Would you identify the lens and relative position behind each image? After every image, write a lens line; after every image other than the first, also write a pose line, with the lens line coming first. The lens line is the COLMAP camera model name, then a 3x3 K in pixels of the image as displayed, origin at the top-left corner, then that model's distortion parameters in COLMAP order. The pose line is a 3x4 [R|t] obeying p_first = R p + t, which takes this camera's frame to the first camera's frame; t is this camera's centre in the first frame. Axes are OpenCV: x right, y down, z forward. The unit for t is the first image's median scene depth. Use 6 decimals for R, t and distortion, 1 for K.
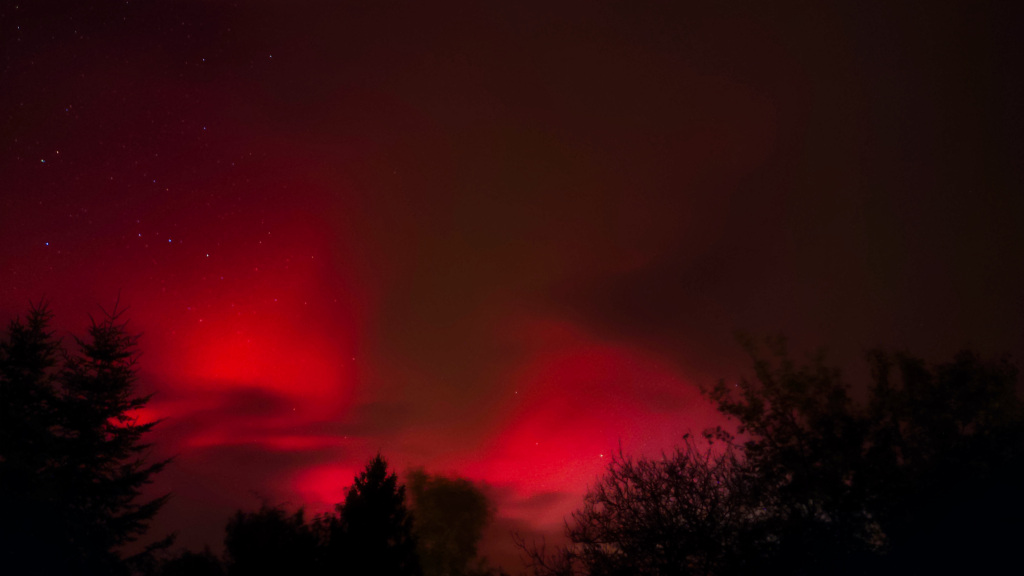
lens RADIAL K [[753.2, 0, 513.0], [0, 753.2, 283.0], [0, 0, 1]] dist [0.070321, -0.085154]
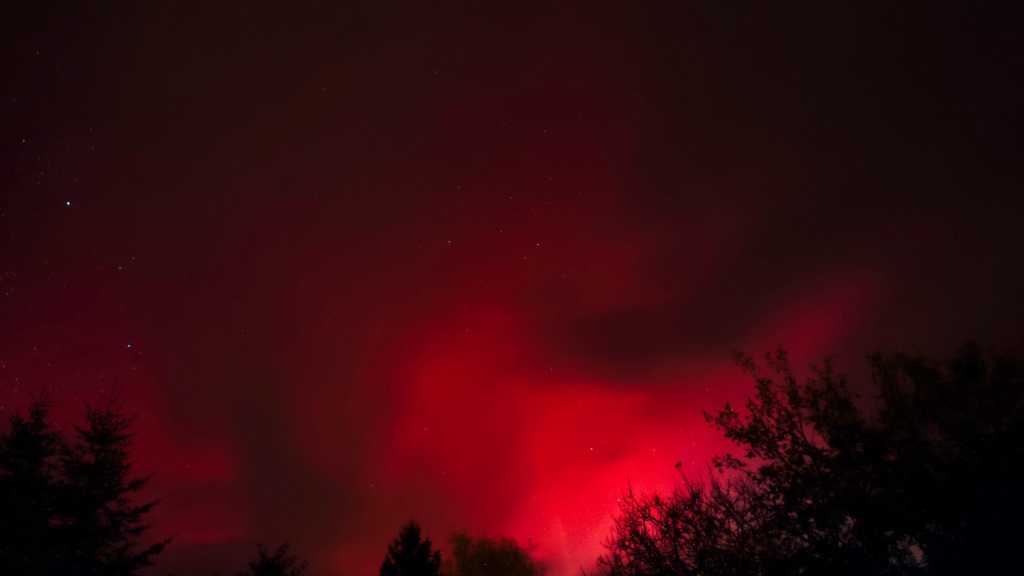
lens RADIAL K [[753.2, 0, 513.0], [0, 753.2, 283.0], [0, 0, 1]] dist [0.070321, -0.085154]
pose [[0.991159, -0.110392, -0.073603, 0.101474], [0.104376, 0.991225, -0.081106, 0.028350], [0.081911, 0.072706, 0.993984, 0.026937]]
